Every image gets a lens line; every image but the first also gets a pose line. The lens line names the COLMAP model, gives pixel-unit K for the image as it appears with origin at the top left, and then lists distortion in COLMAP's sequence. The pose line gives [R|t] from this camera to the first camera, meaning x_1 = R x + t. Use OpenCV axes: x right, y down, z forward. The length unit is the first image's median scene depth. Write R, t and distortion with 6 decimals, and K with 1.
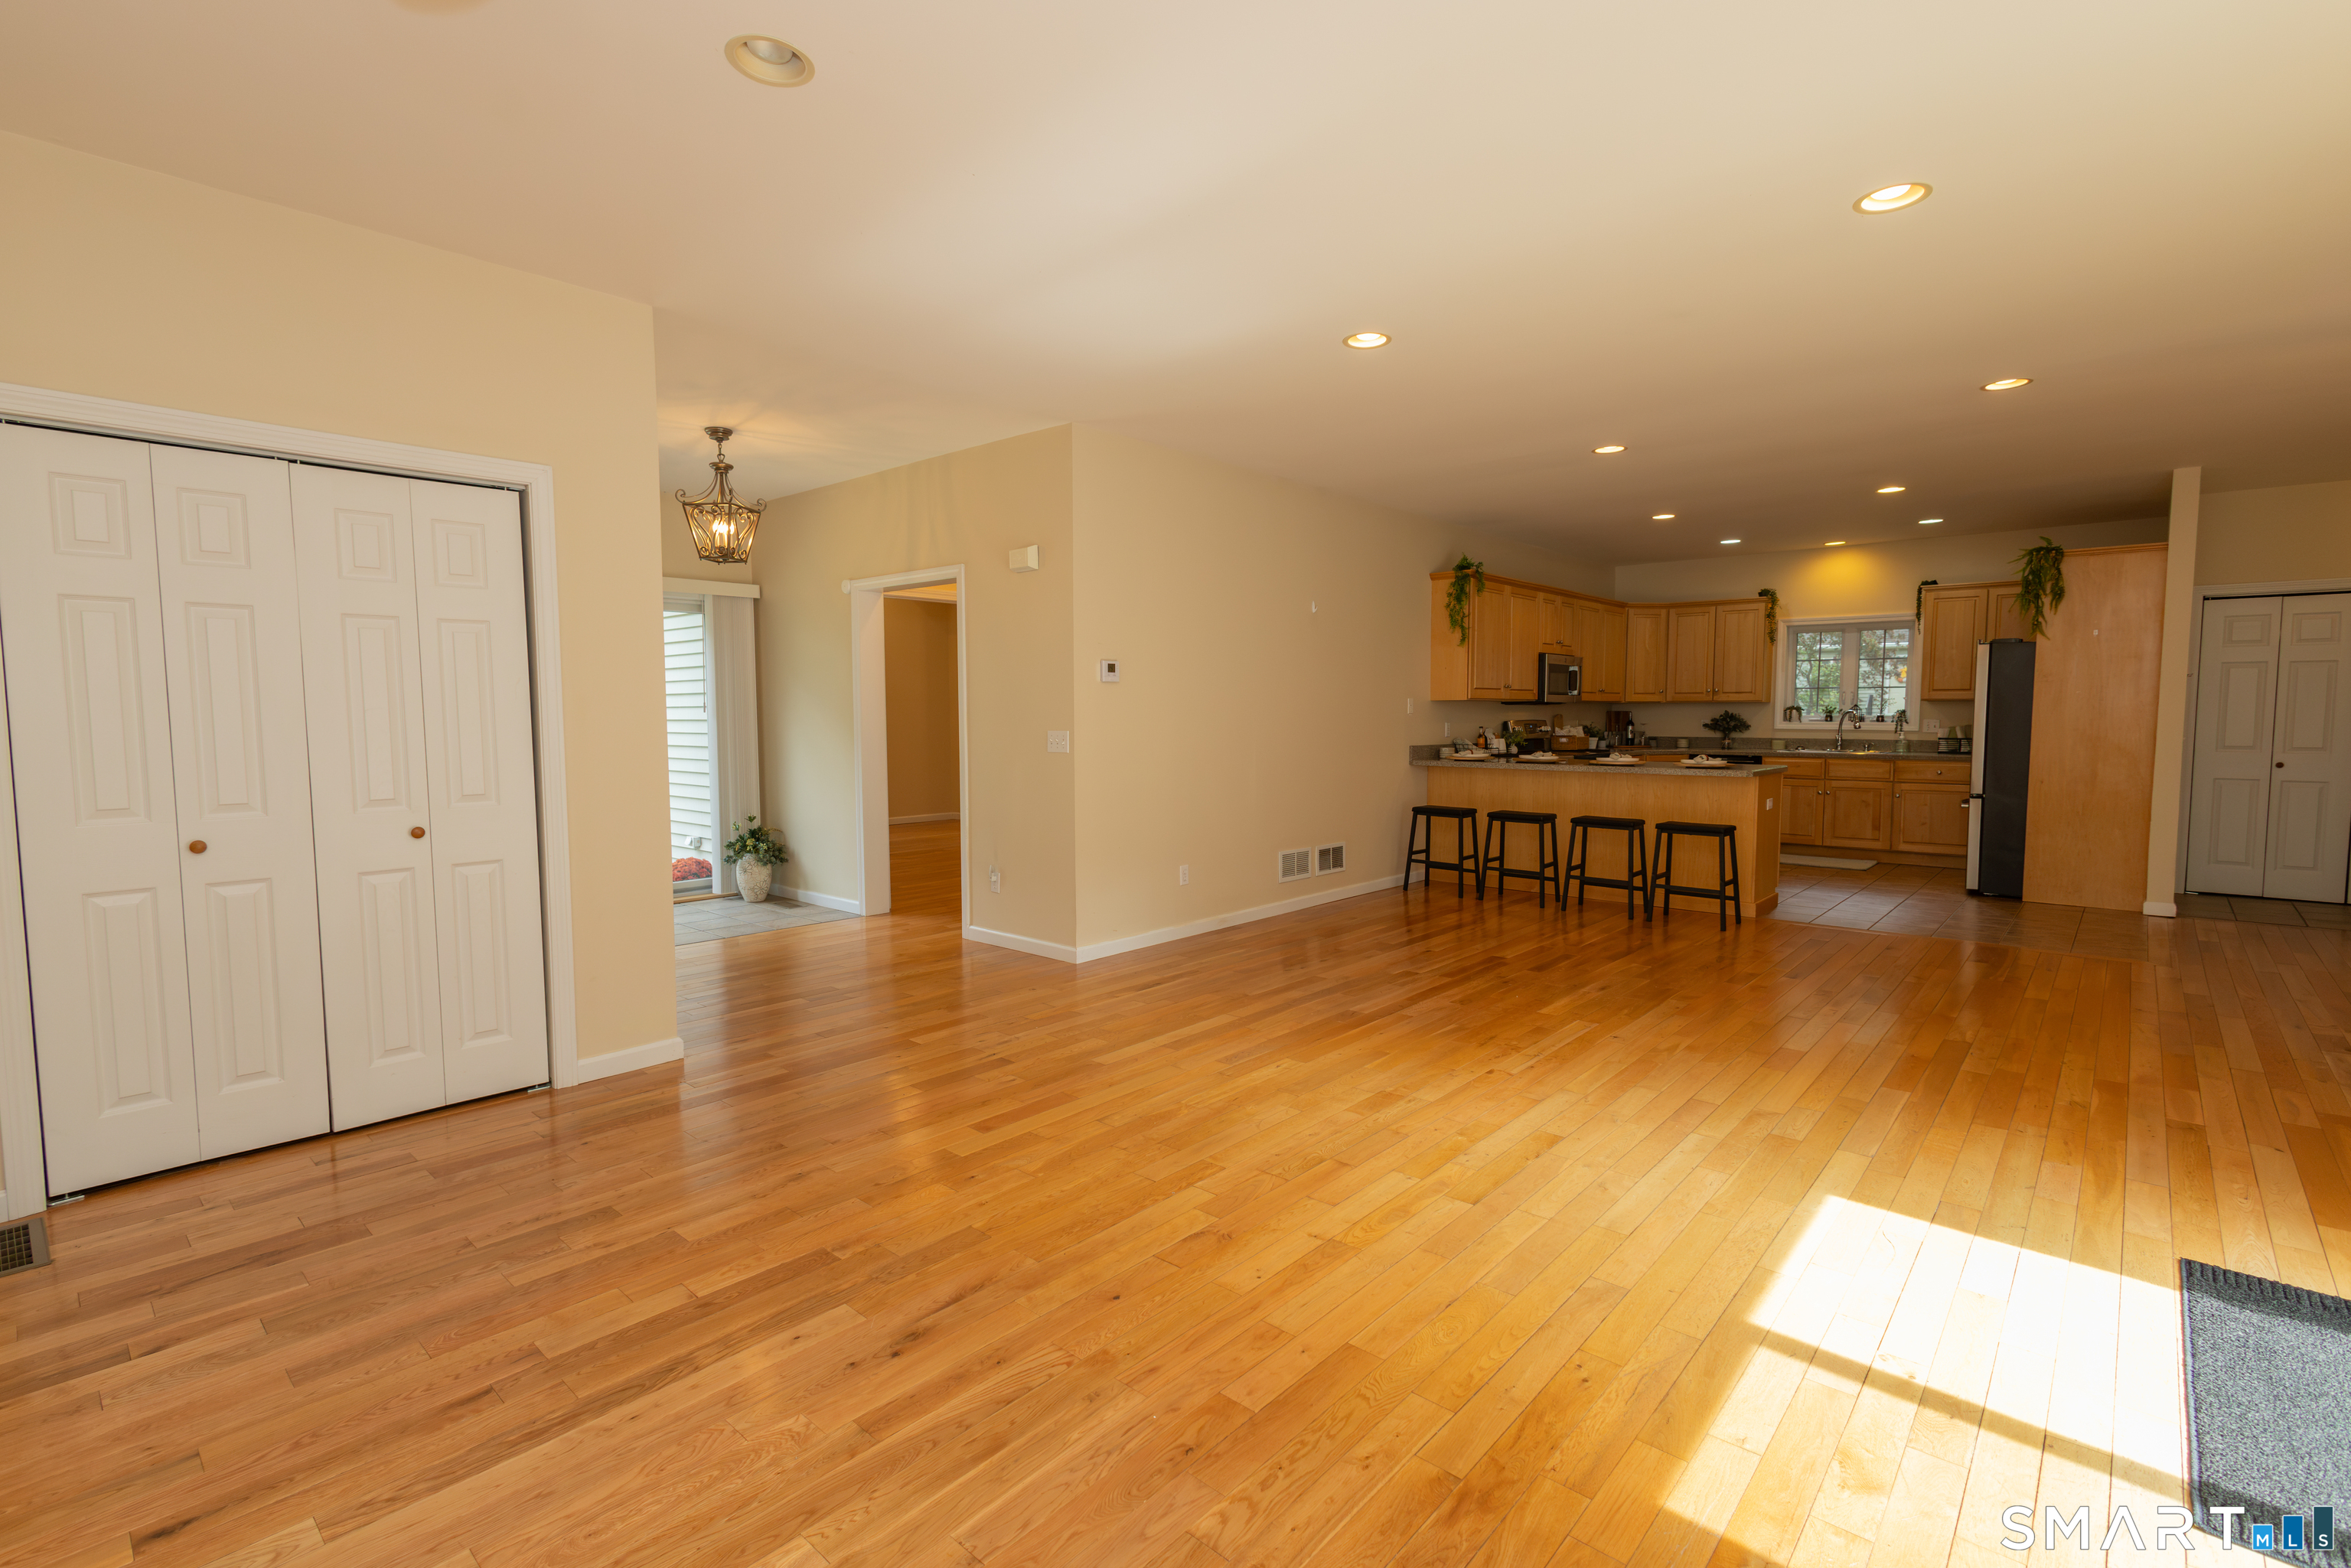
lens RADIAL K [[1071.7, 0, 1167.2], [0, 1071.7, 785.5], [0, 0, 1]] dist [0.002678, 0.000426]
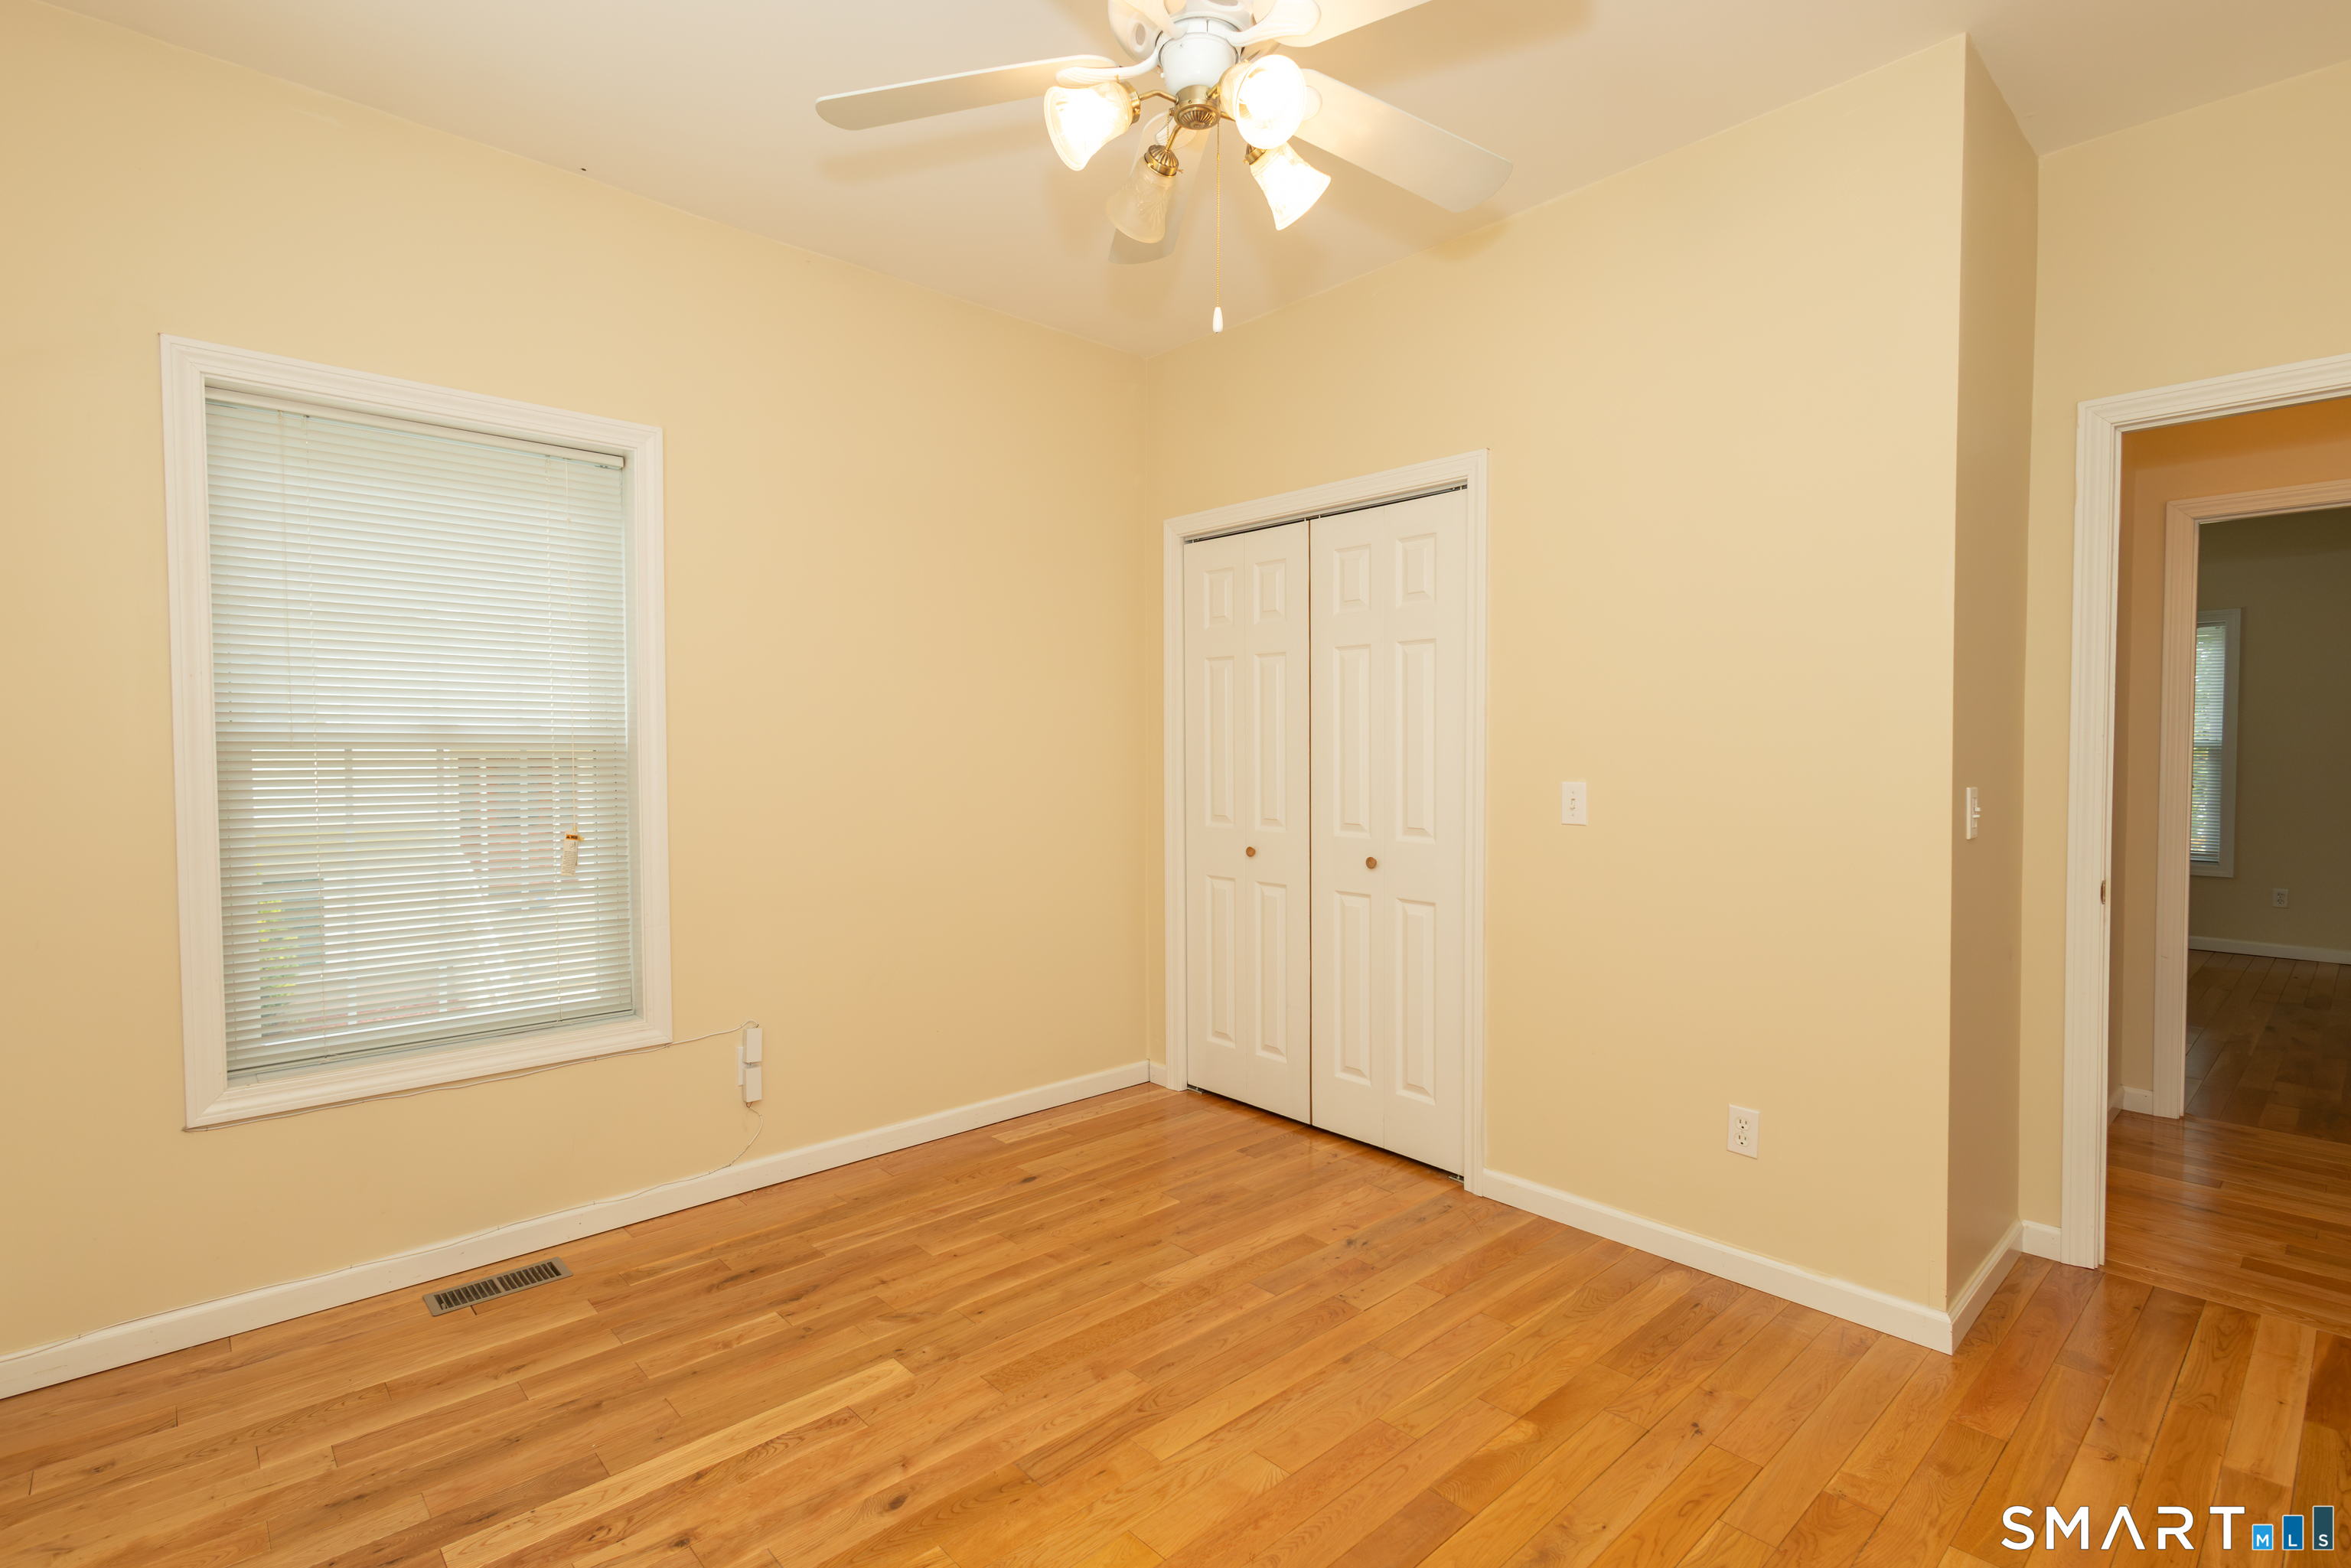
lens RADIAL K [[1119.7, 0, 1174.8], [0, 1119.7, 773.3], [0, 0, 1]] dist [0.015111, 0.000078]
pose [[-0.084979, 0.030096, -0.995928, 0.149166], [-0.066472, 0.997146, 0.035805, -0.027575], [0.994163, 0.069244, -0.082736, 0.387199]]
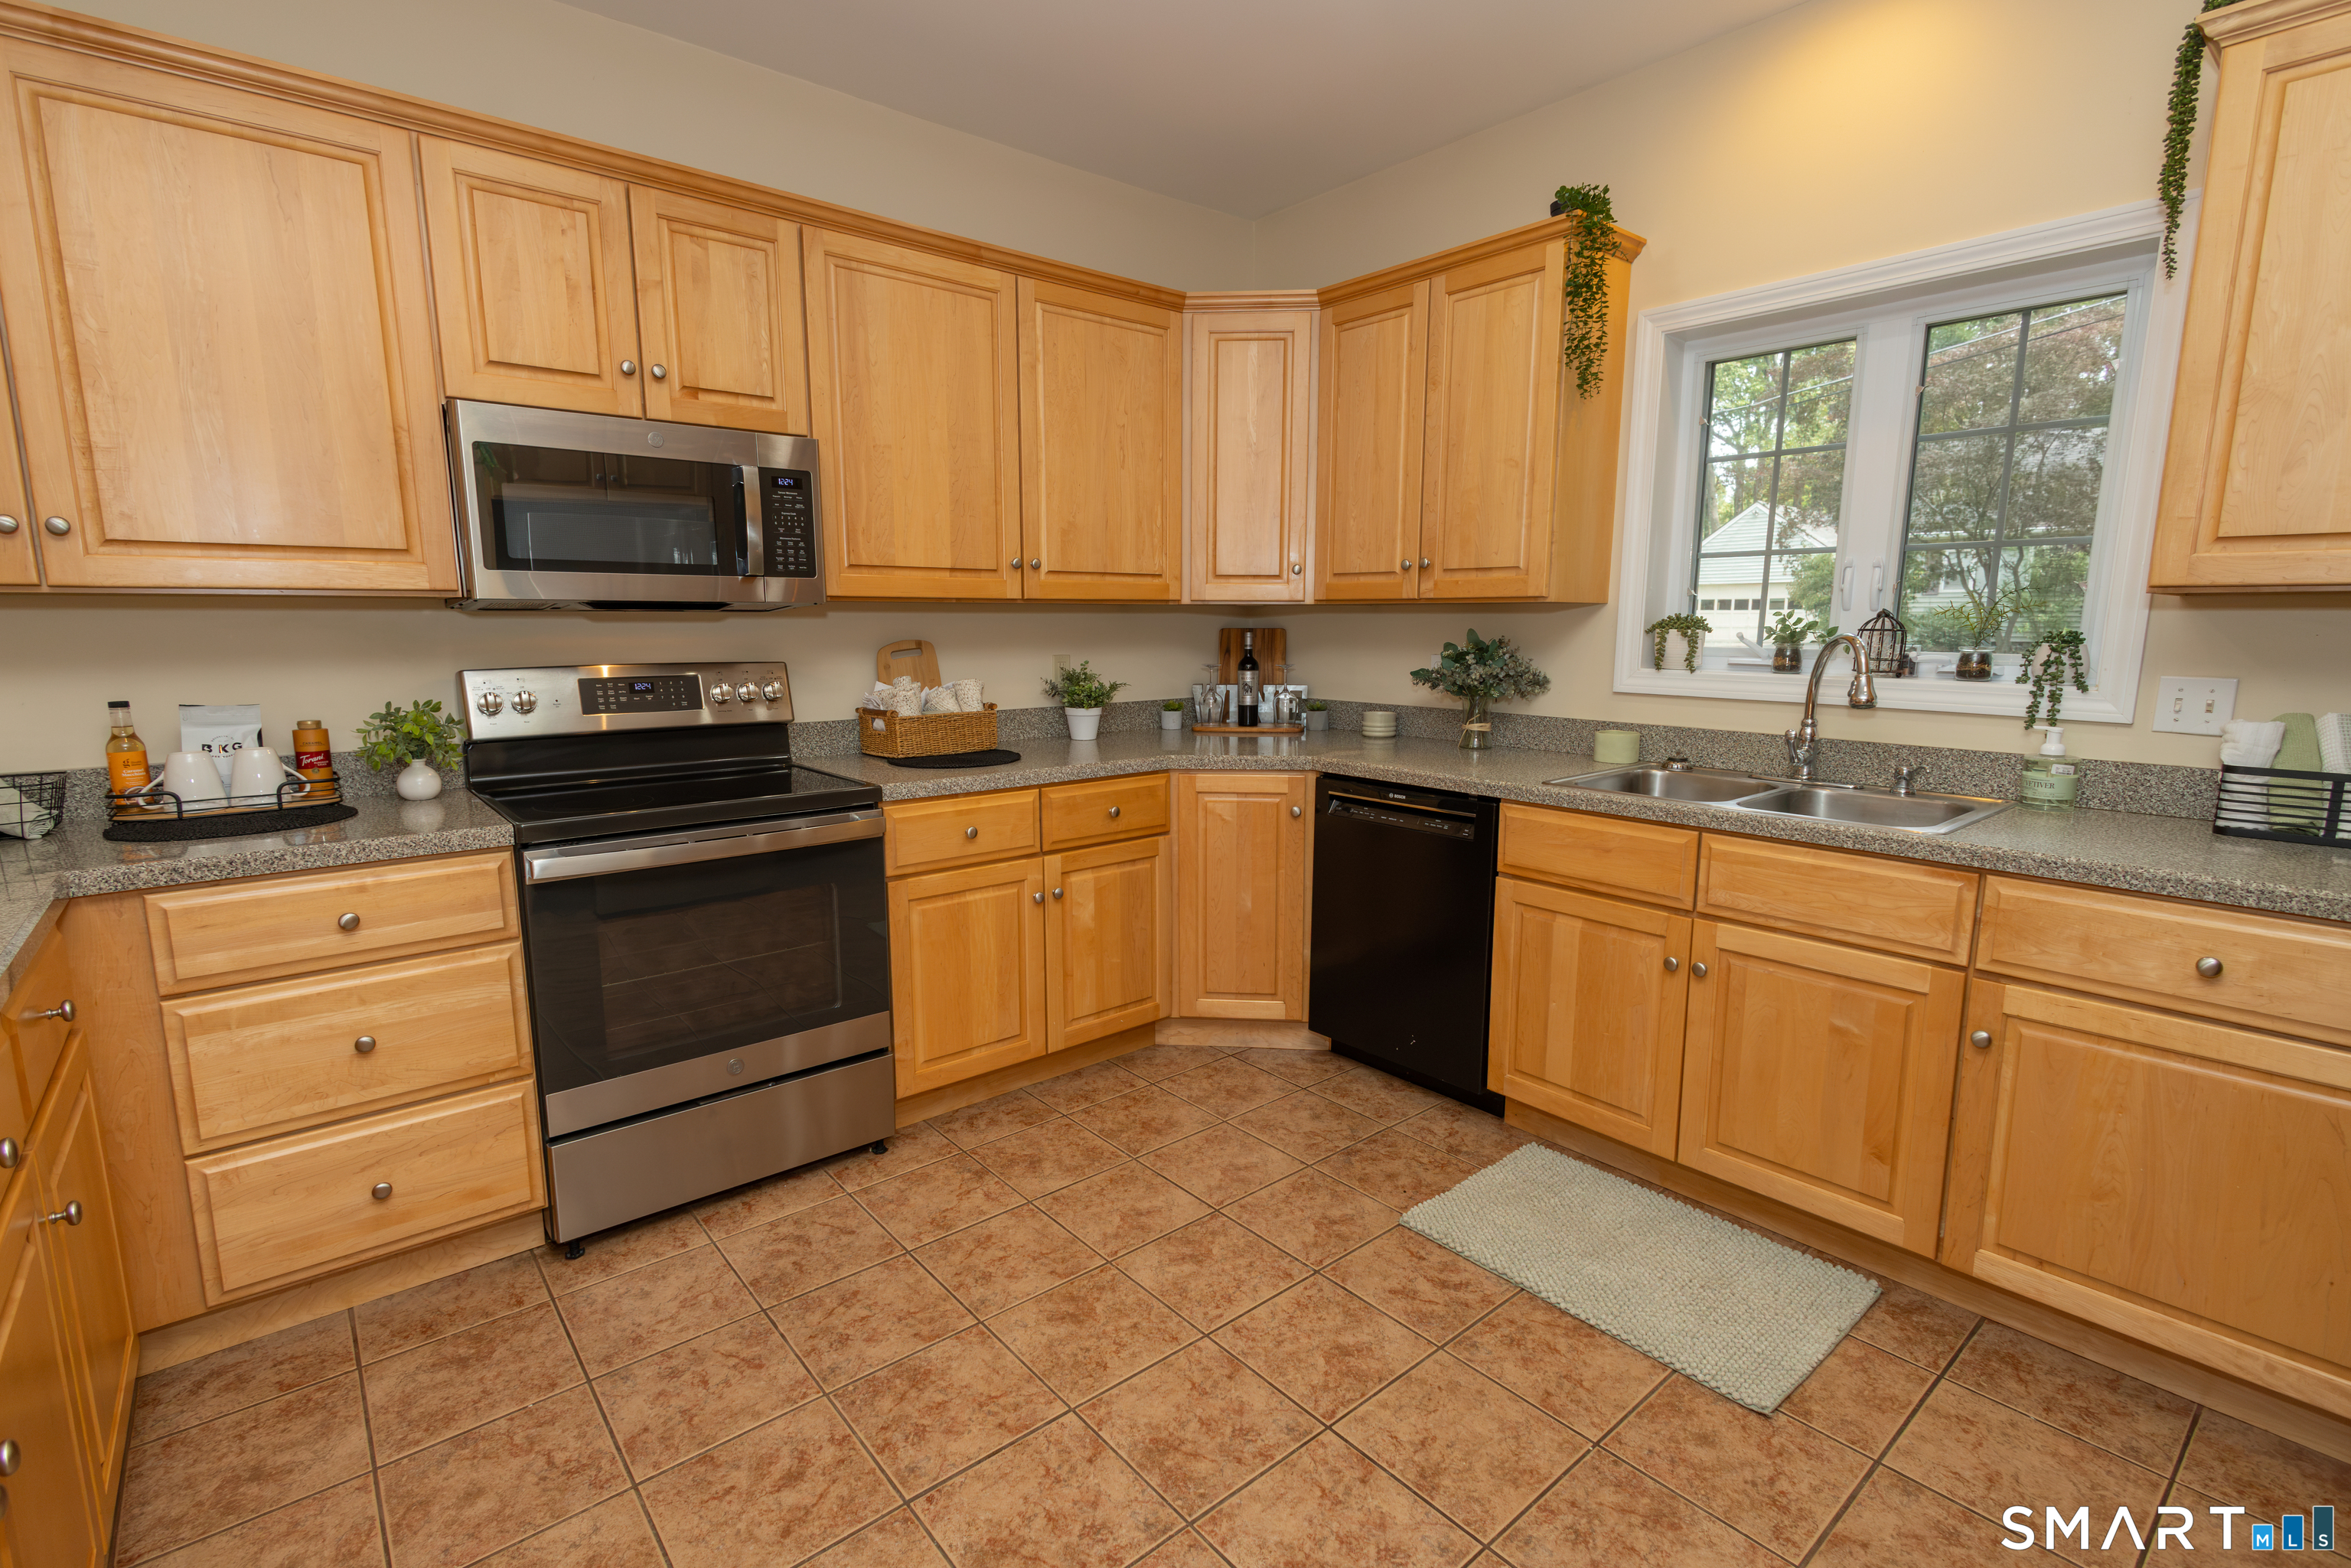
lens RADIAL K [[1086.7, 0, 1167.4], [0, 1086.7, 790.1], [0, 0, 1]] dist [0.001916, 0.000163]
pose [[0.990183, 0.022573, -0.137945, 0.612476], [-0.010605, 0.996162, 0.086886, -0.063780], [0.139377, -0.084570, 0.986622, 0.857399]]
